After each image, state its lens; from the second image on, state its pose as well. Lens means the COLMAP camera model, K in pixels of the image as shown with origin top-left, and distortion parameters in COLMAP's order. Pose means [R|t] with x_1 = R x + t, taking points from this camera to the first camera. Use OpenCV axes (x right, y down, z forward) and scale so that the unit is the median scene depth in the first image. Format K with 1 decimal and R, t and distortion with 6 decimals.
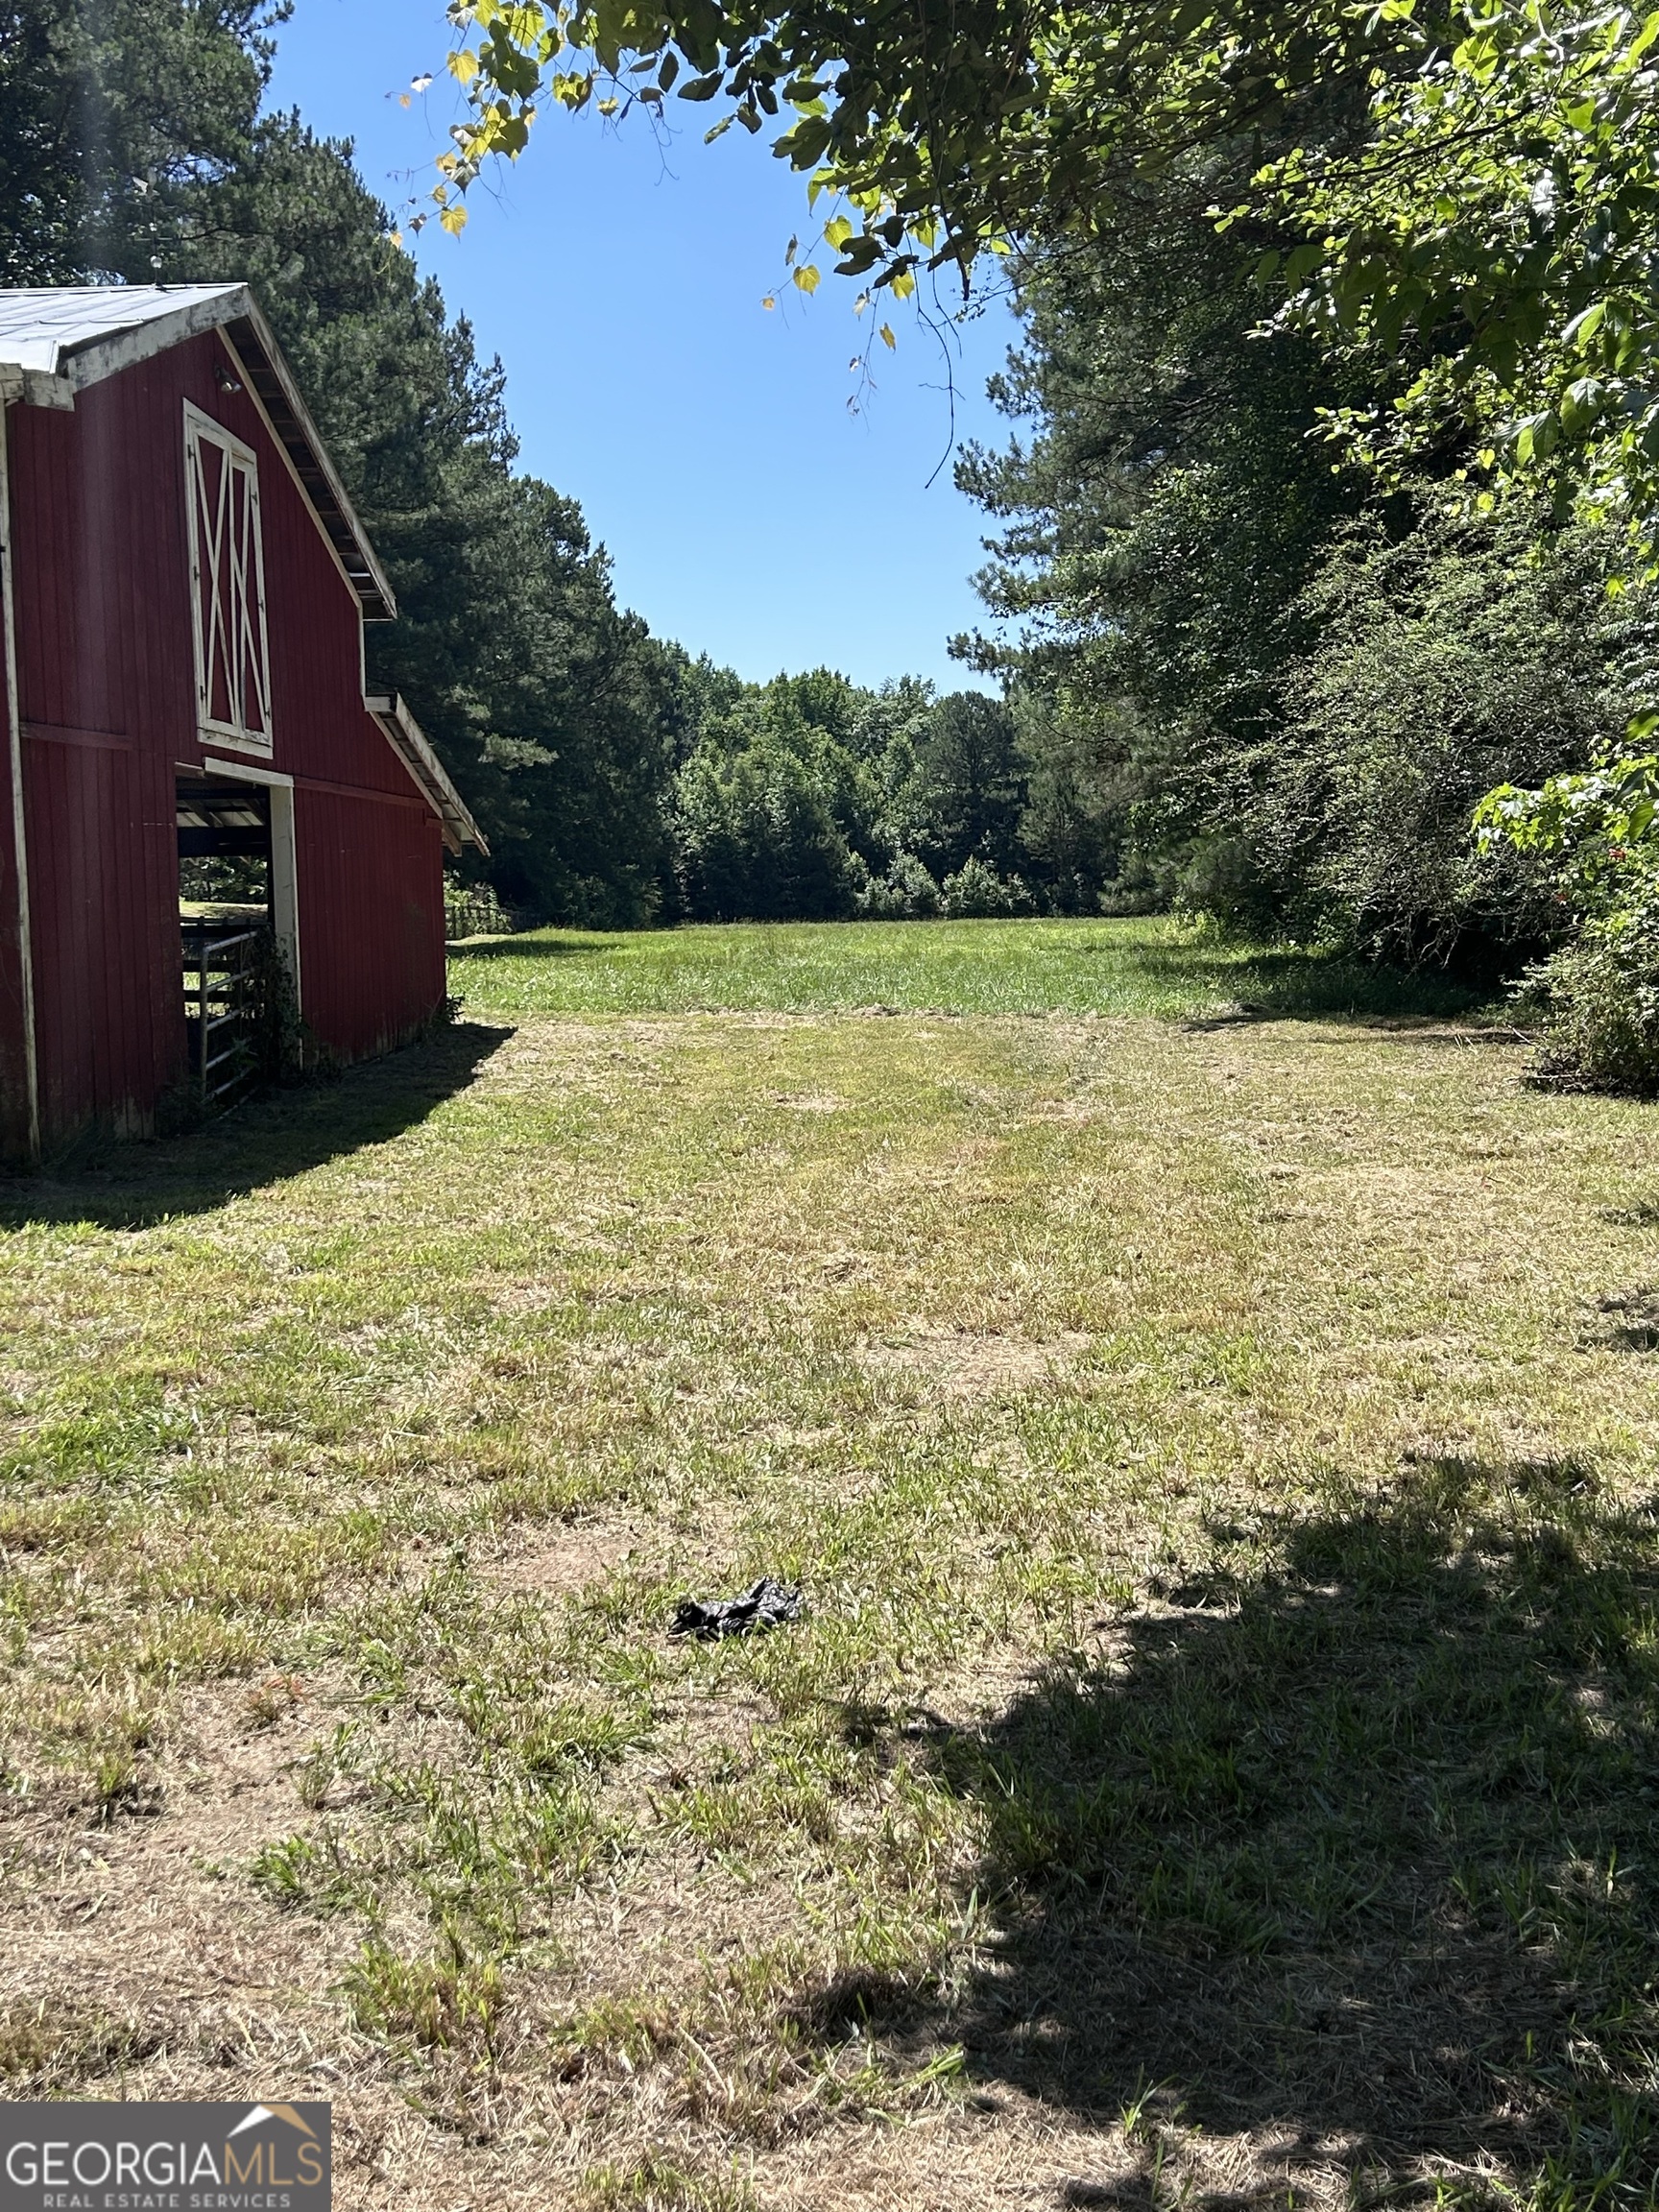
lens RADIAL K [[2567.1, 0, 832.0], [0, 2567.1, 1107.5], [0, 0, 1]] dist [0.015244, 0.000000]
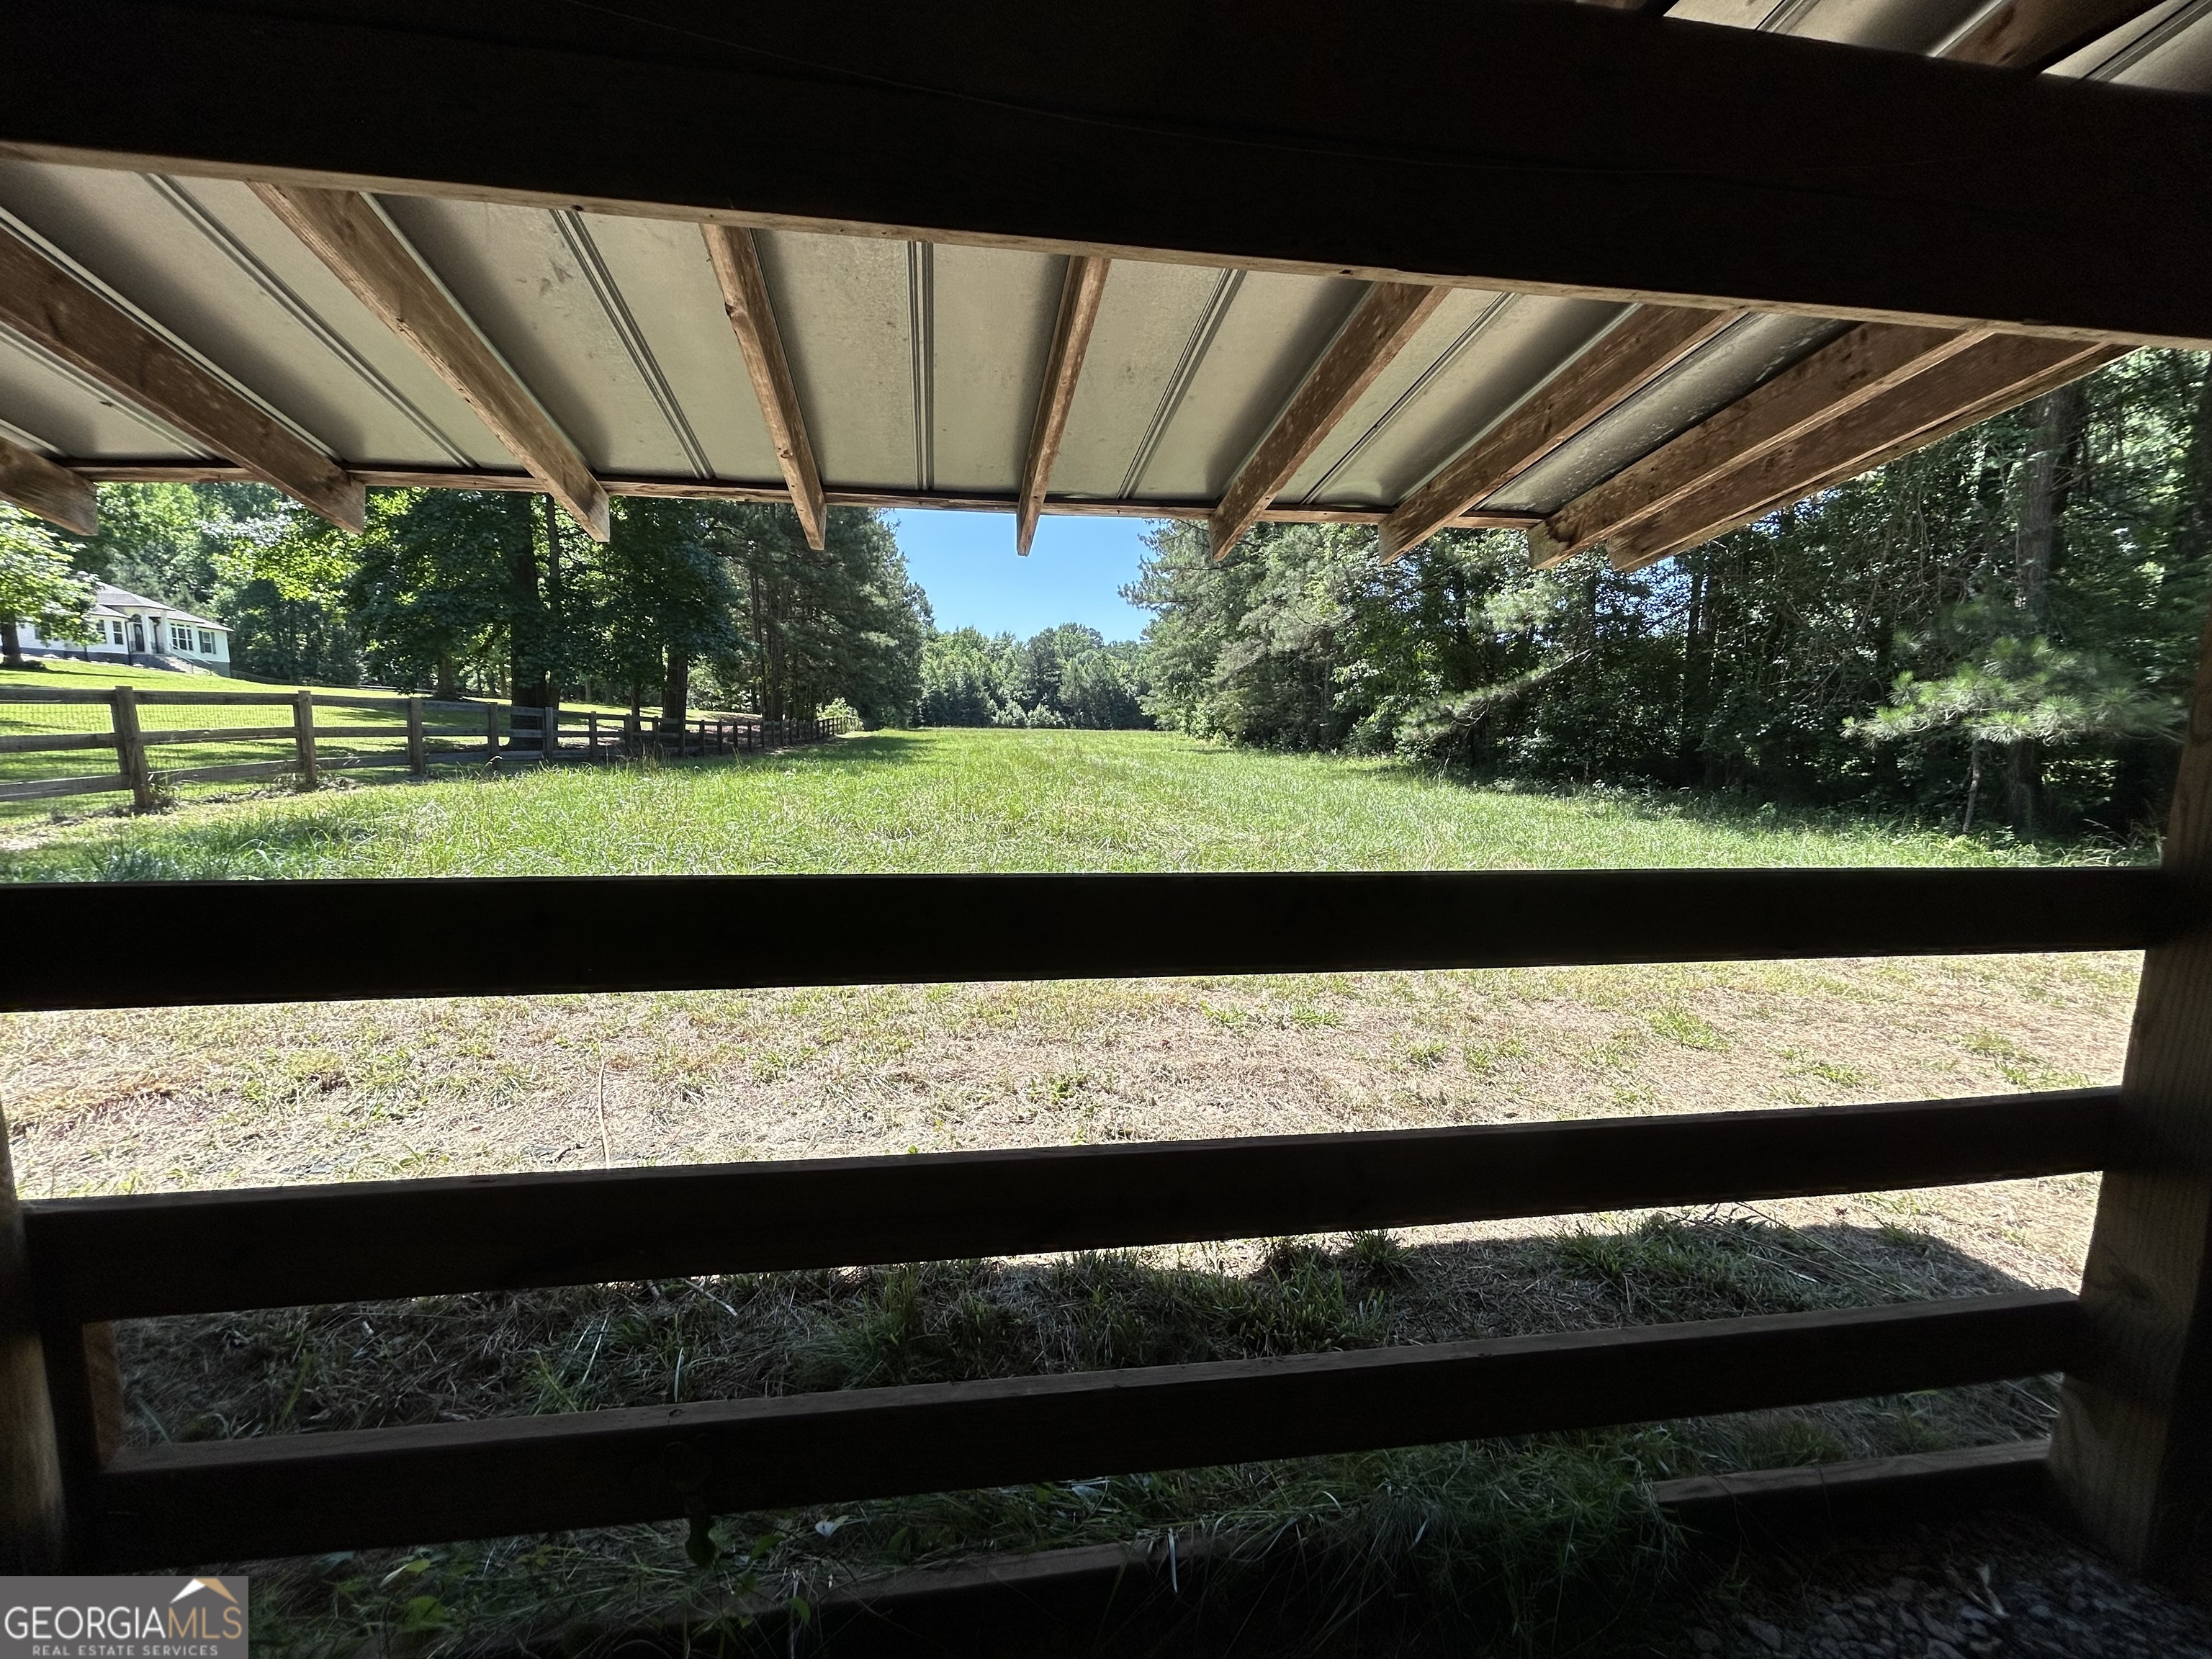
lens RADIAL K [[892.1, 0, 1106.6], [0, 892.1, 824.5], [0, 0, 1]] dist [0.001512, 0.000185]
pose [[0.983977, 0.013864, 0.177754, -0.033182], [-0.020027, 0.999257, 0.032921, -0.011047], [-0.177166, -0.035954, 0.983524, 0.141050]]
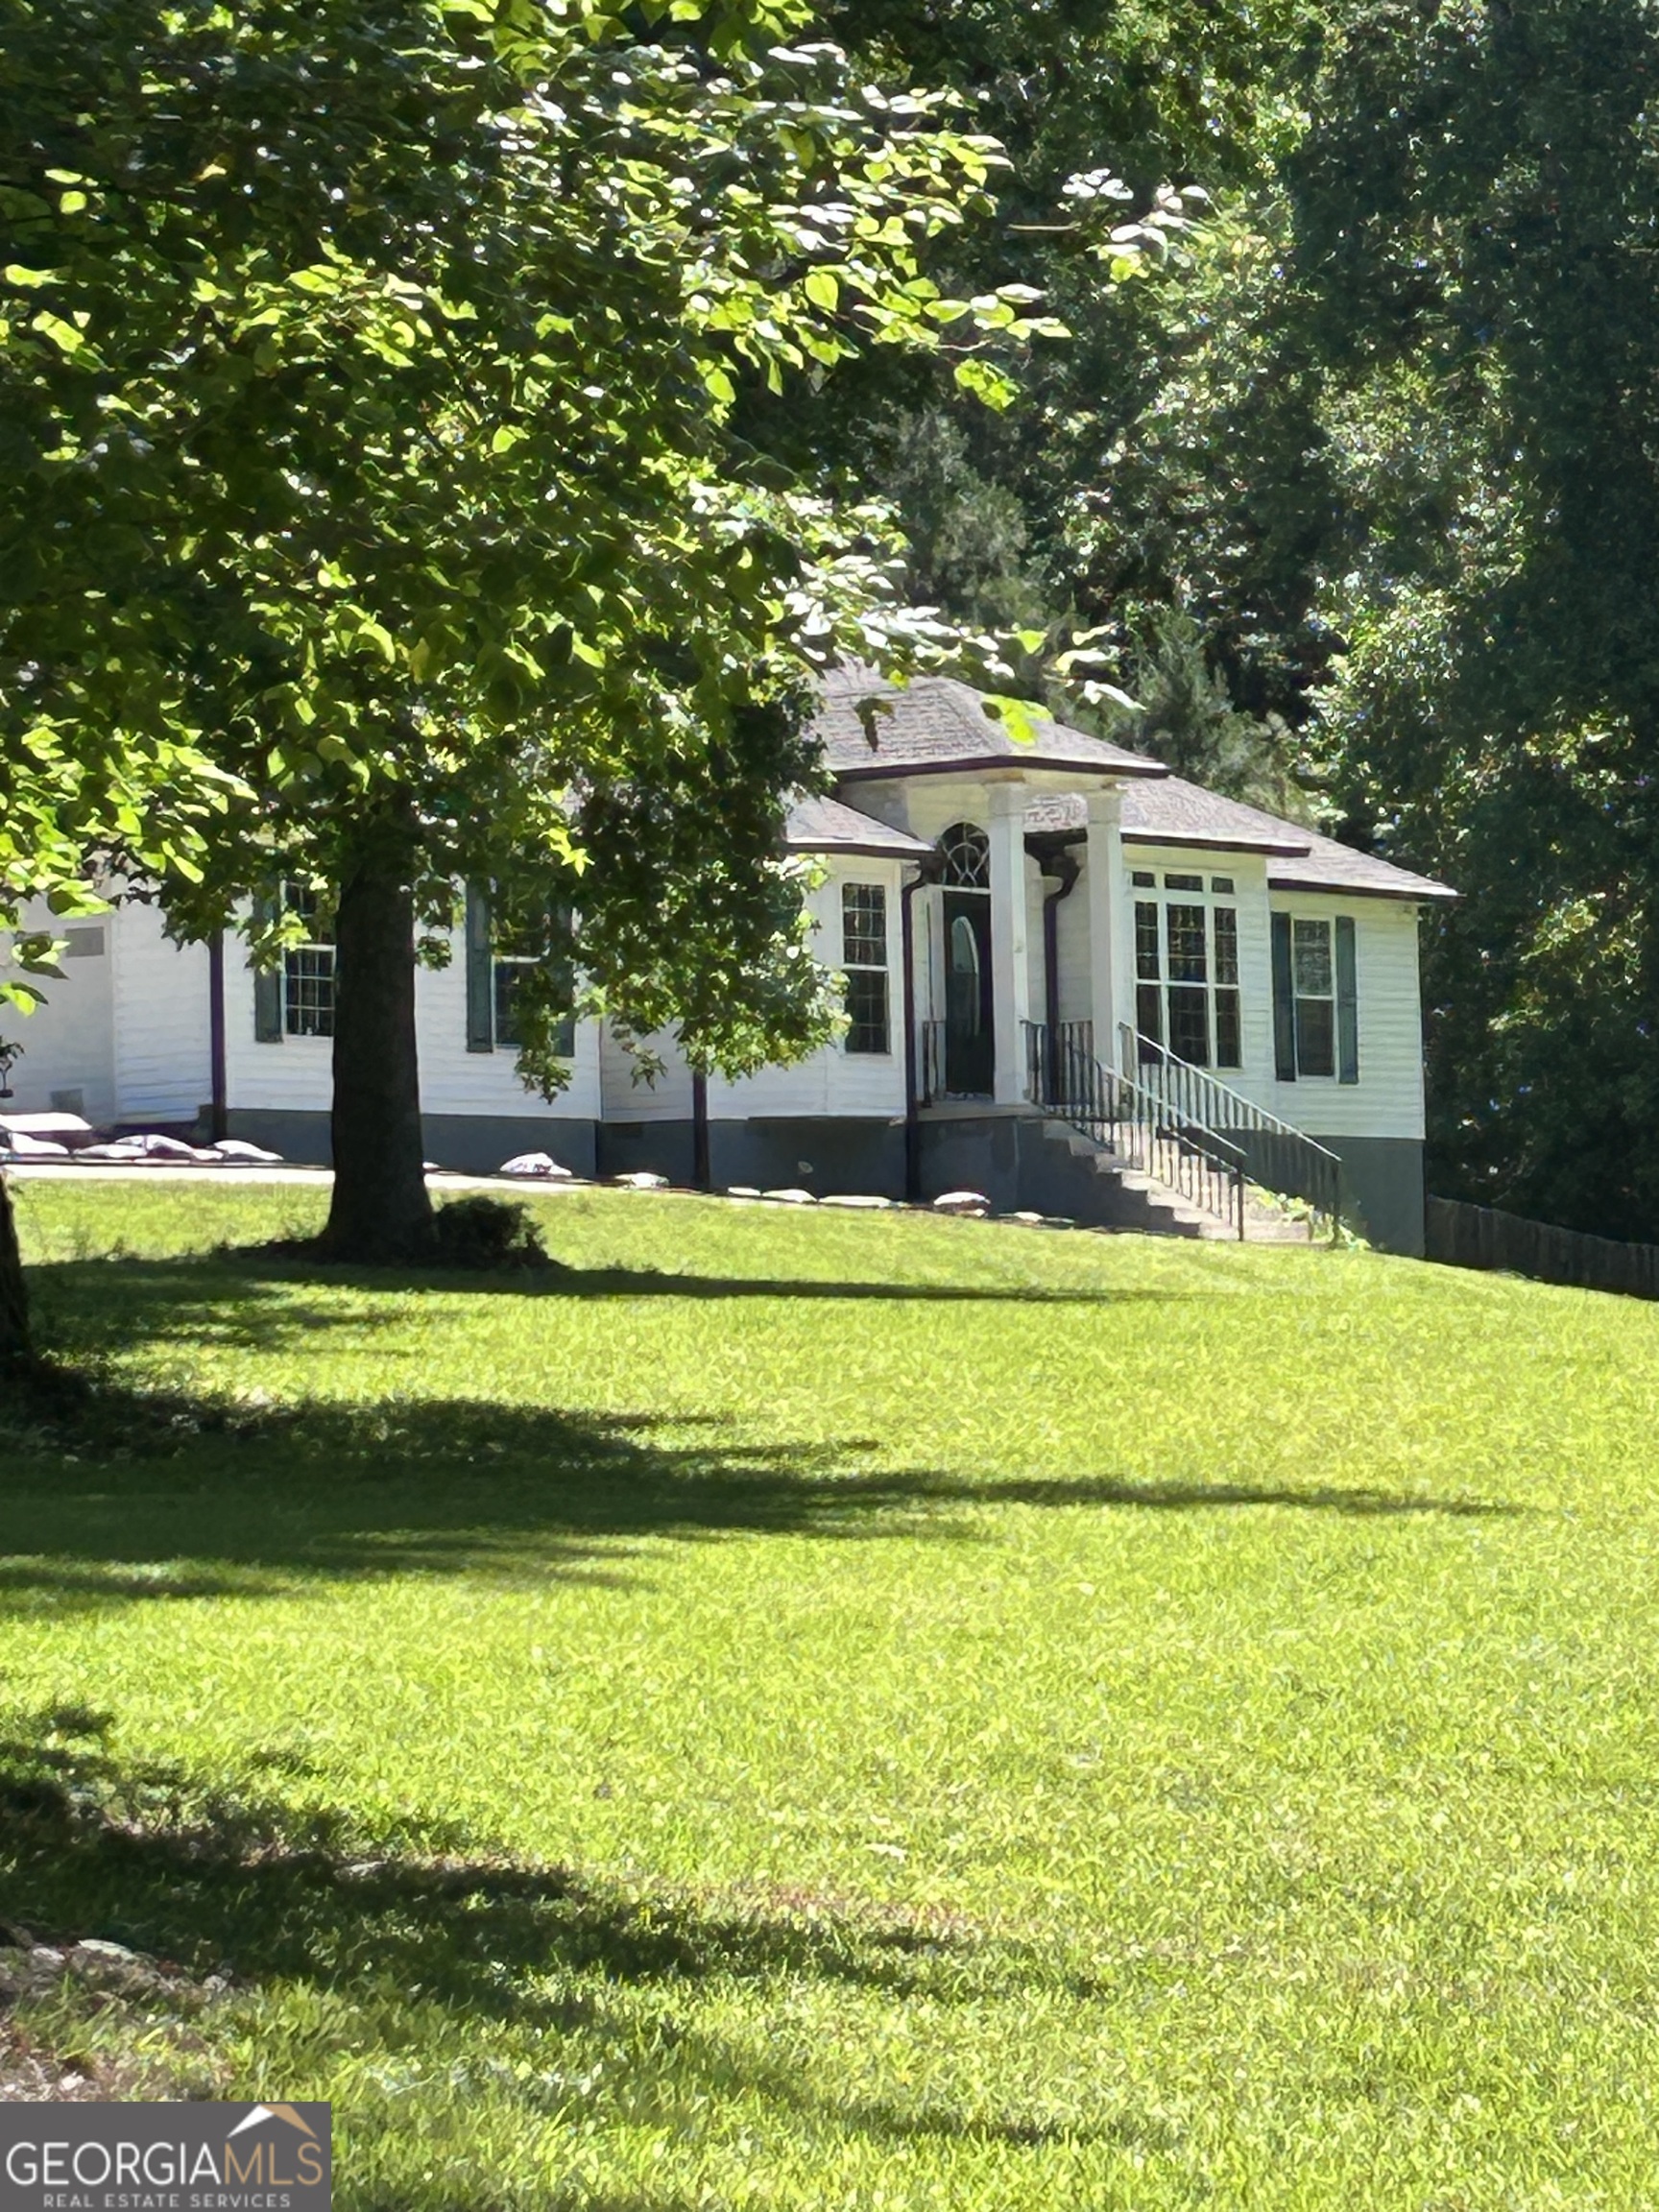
lens RADIAL K [[8446.2, 0, 829.2], [0, 8446.2, 1105.0], [0, 0, 1]] dist [0.220909, 0.000000]
pose [[0.800798, -0.021927, -0.598533, -0.083141], [-0.043334, 0.994589, -0.094415, -0.016819], [0.597365, 0.101544, 0.795515, 0.196248]]
